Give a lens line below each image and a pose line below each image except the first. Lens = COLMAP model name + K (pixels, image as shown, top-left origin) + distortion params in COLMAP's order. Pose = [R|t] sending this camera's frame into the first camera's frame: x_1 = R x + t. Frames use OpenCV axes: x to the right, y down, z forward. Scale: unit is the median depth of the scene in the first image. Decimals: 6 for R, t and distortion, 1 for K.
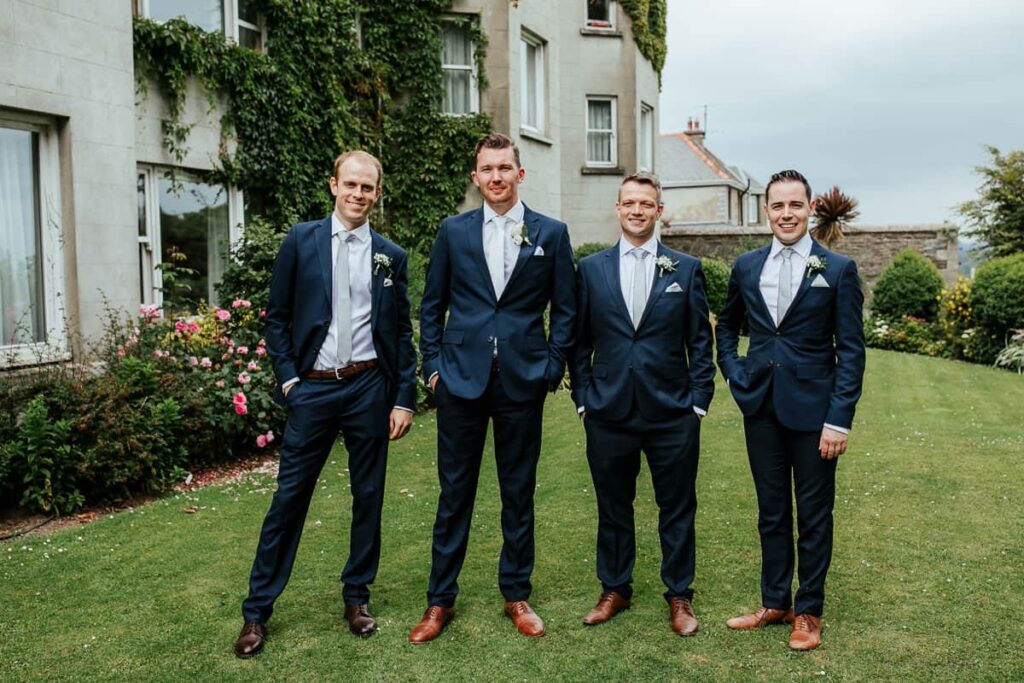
lens RADIAL K [[1000.0, 0, 512.0], [0, 1000.0, 341.5], [0, 0, 1]] dist [-0.003380, -0.020228]
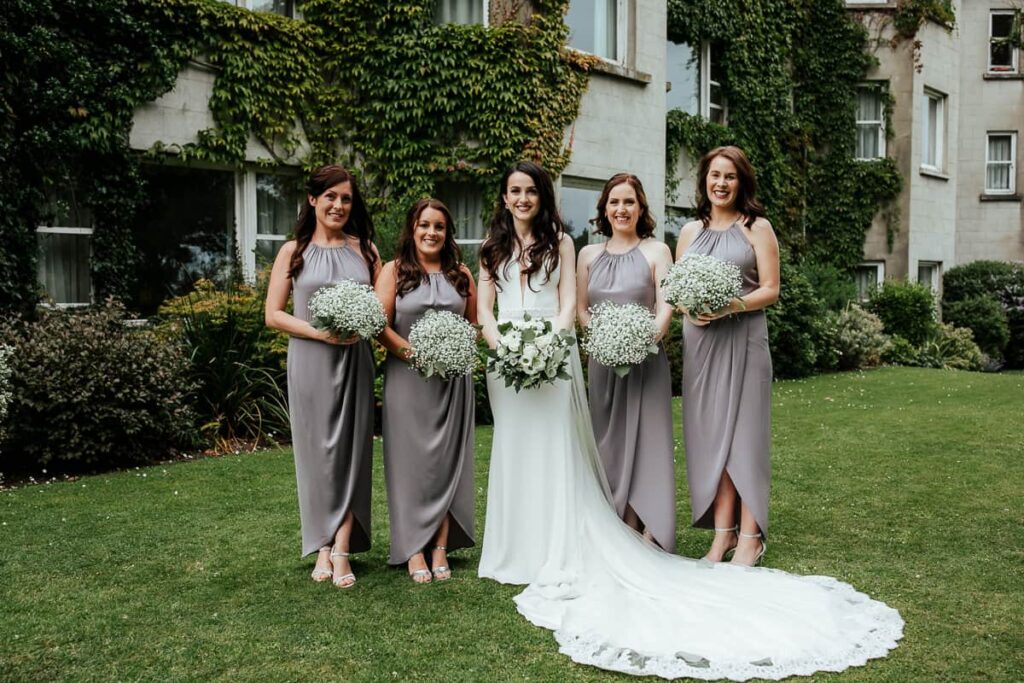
lens RADIAL K [[1000.0, 0, 512.0], [0, 1000.0, 341.5], [0, 0, 1]] dist [-0.003380, -0.020228]
pose [[0.925235, 0.036271, -0.377657, 0.016287], [-0.043585, 0.998991, -0.010834, 0.041017], [0.376883, 0.026484, 0.925882, -0.358433]]
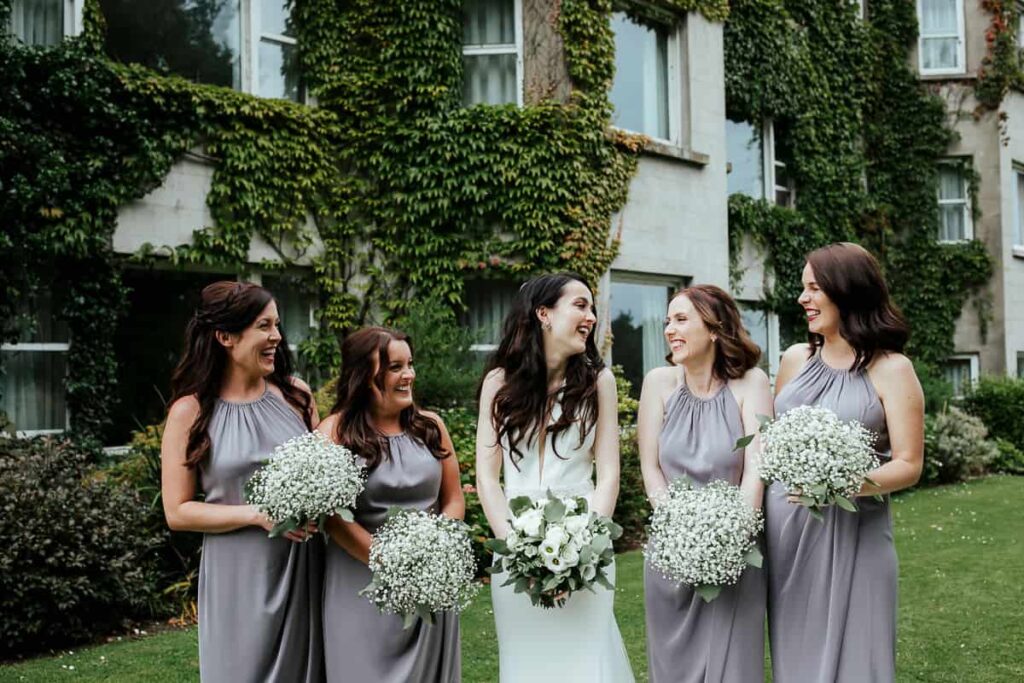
lens RADIAL K [[1019.2, 0, 512.0], [0, 1019.2, 341.5], [0, 0, 1]] dist [-0.008389, -0.015089]
pose [[0.901354, -0.015605, -0.432802, -0.007047], [-0.030203, 0.994652, -0.098764, 0.020719], [0.432028, 0.102093, 0.896063, -0.271344]]
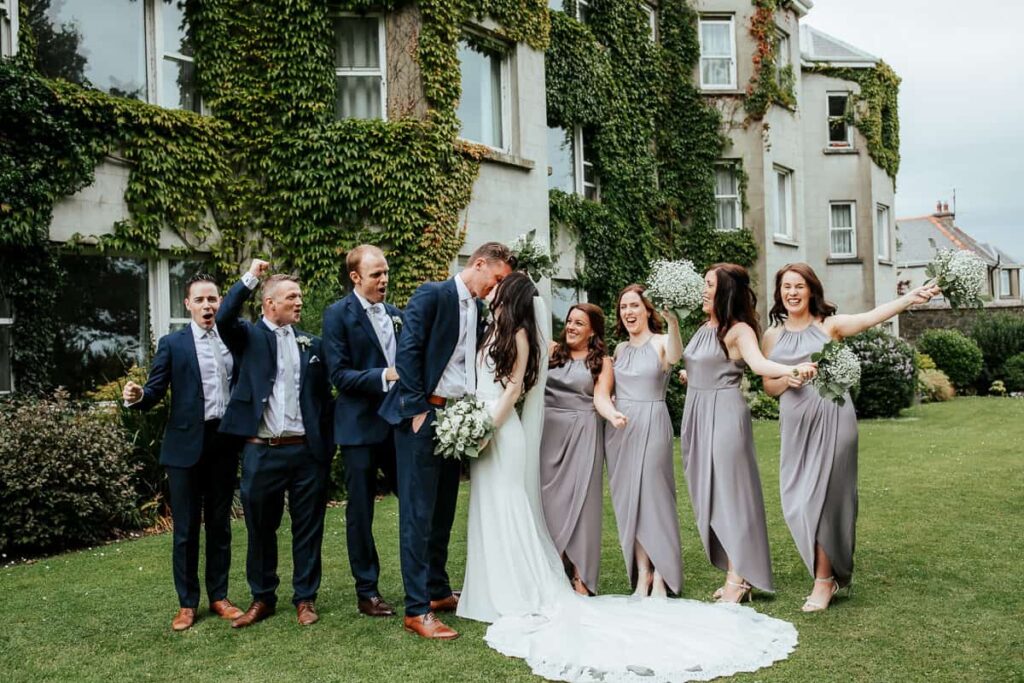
lens RADIAL K [[1000.0, 0, 512.0], [0, 1000.0, 341.5], [0, 0, 1]] dist [-0.003380, -0.020228]
pose [[0.966698, -0.014710, -0.255496, 0.010264], [-0.005014, 0.997067, -0.076375, 0.037299], [0.255870, 0.075113, 0.963789, -0.419858]]
